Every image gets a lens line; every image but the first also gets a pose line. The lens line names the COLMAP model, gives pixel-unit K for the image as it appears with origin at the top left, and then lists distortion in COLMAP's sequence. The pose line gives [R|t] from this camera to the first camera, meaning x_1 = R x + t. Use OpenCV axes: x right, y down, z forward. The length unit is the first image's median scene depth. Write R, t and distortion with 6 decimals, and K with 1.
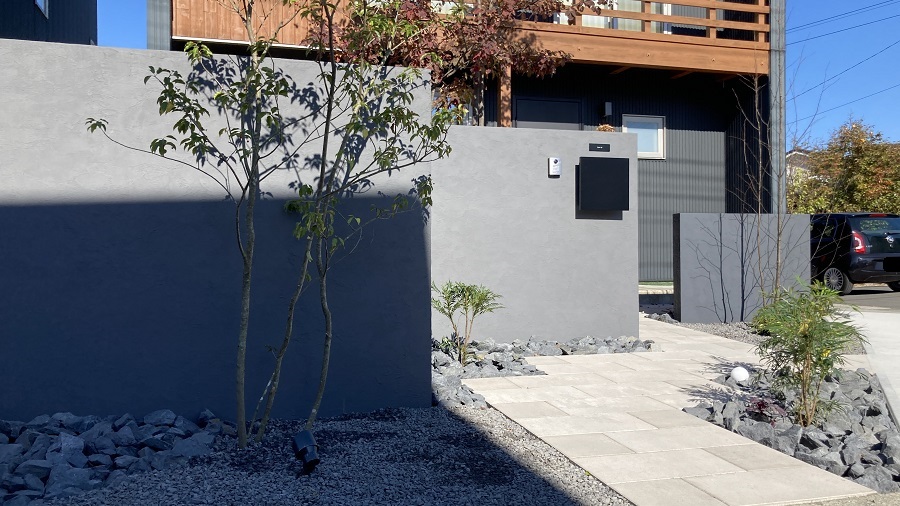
lens RADIAL K [[747.5, 0, 450.0], [0, 747.5, 253.0], [0, 0, 1]] dist [0.020940, 0.003424]
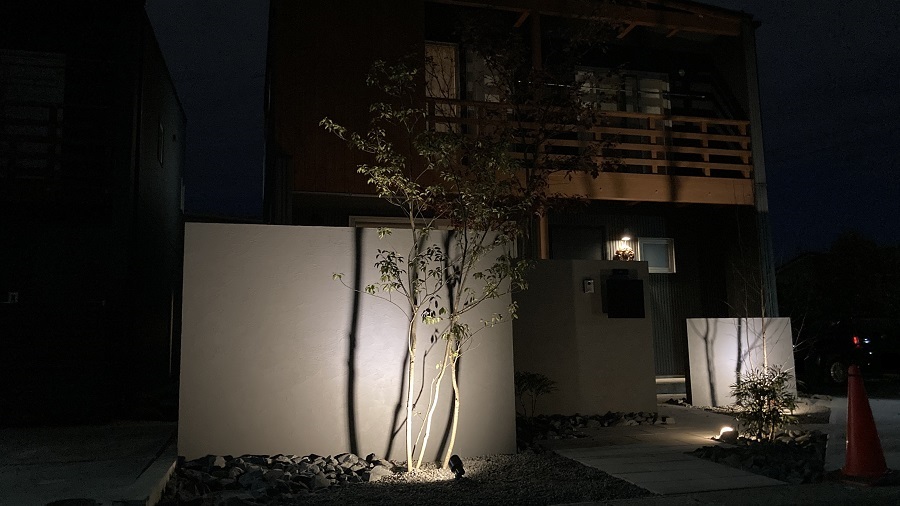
lens RADIAL K [[747.5, 0, 450.0], [0, 747.5, 253.0], [0, 0, 1]] dist [0.020940, 0.003424]
pose [[0.999402, -0.020199, -0.028052, -0.049685], [0.015989, 0.989603, -0.142935, 0.009286], [0.030647, 0.142401, 0.989334, -0.249029]]
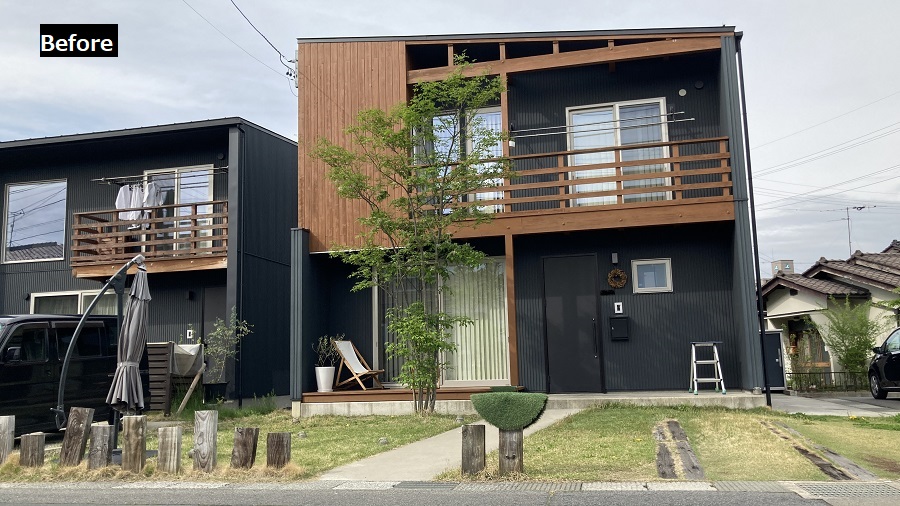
lens RADIAL K [[748.1, 0, 450.0], [0, 748.1, 253.0], [0, 0, 1]] dist [-0.012049, -0.003615]
pose [[0.862540, -0.087399, -0.498383, 0.705668], [0.019558, 0.989992, -0.139762, -0.023789], [0.505611, 0.110803, 0.855617, -0.319229]]
